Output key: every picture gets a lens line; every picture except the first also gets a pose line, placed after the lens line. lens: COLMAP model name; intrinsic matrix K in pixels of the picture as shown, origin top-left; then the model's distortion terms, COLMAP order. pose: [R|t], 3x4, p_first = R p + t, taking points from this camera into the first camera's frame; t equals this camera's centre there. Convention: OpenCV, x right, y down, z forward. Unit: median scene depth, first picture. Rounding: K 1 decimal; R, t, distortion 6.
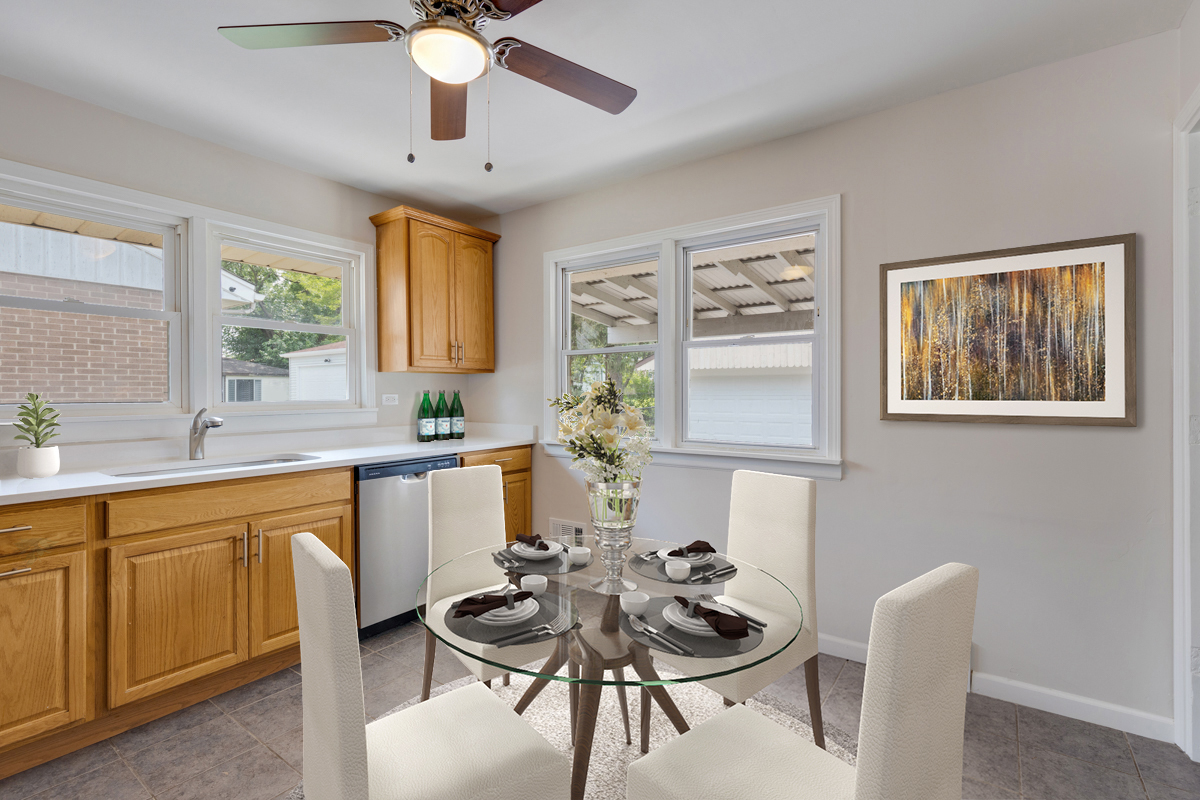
lens RADIAL K [[545.8, 0, 600.0], [0, 545.8, 394.9], [0, 0, 1]] dist [0.000885, 0.000186]
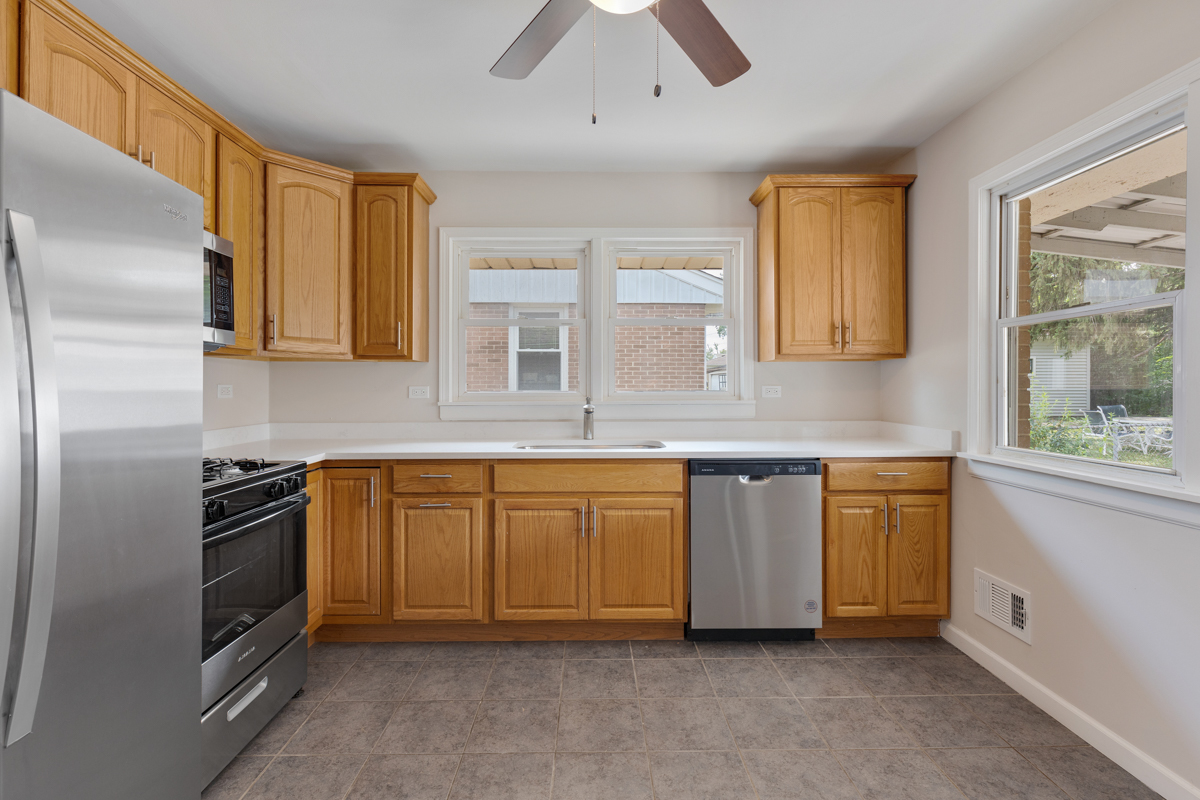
lens RADIAL K [[541.4, 0, 596.7], [0, 541.4, 388.1], [0, 0, 1]] dist [0.001102, 0.000014]
pose [[0.595480, 0.005683, -0.803350, 0.234169], [-0.003901, 0.999984, 0.004182, 0.000076], [0.803361, 0.000644, 0.595493, 0.304755]]
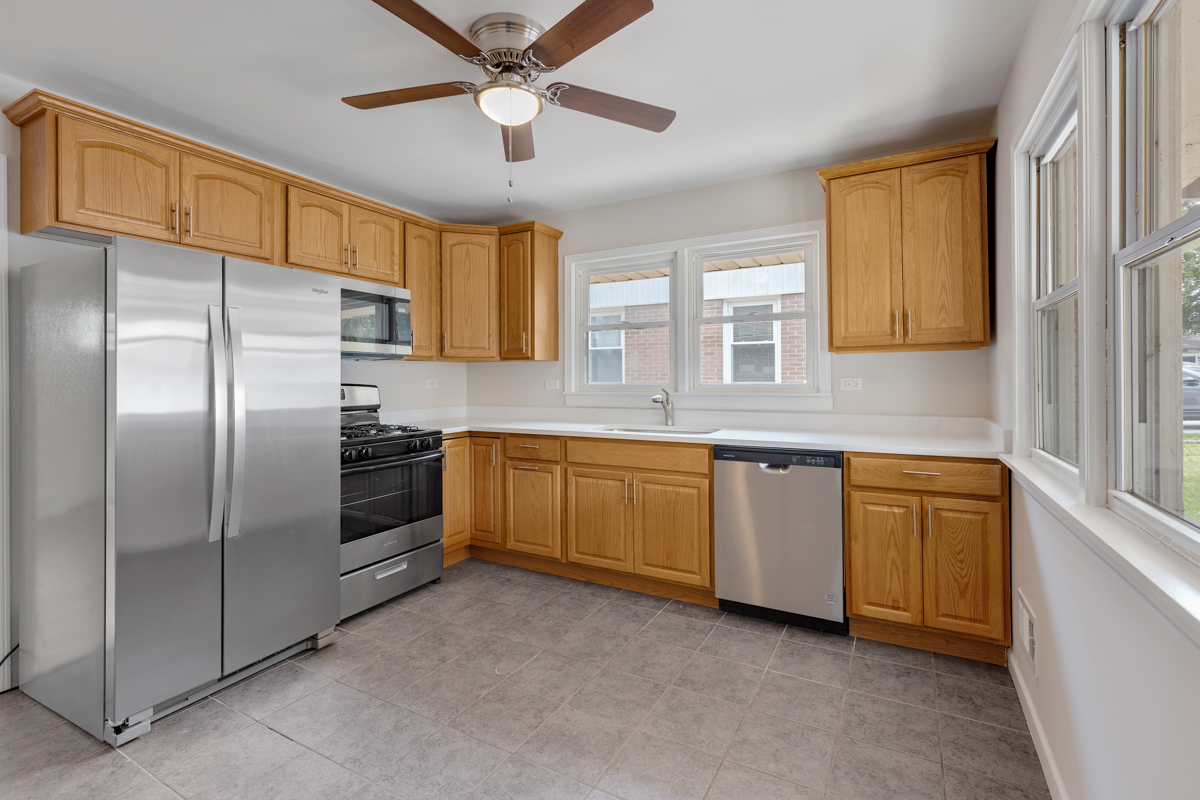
lens RADIAL K [[537.2, 0, 603.8], [0, 537.2, 375.8], [0, 0, 1]] dist [0.000718, -0.000109]
pose [[0.120777, -0.001448, -0.992679, 0.601364], [0.001763, 0.999998, -0.001245, -0.006486], [0.992678, -0.001600, 0.120779, 0.675148]]
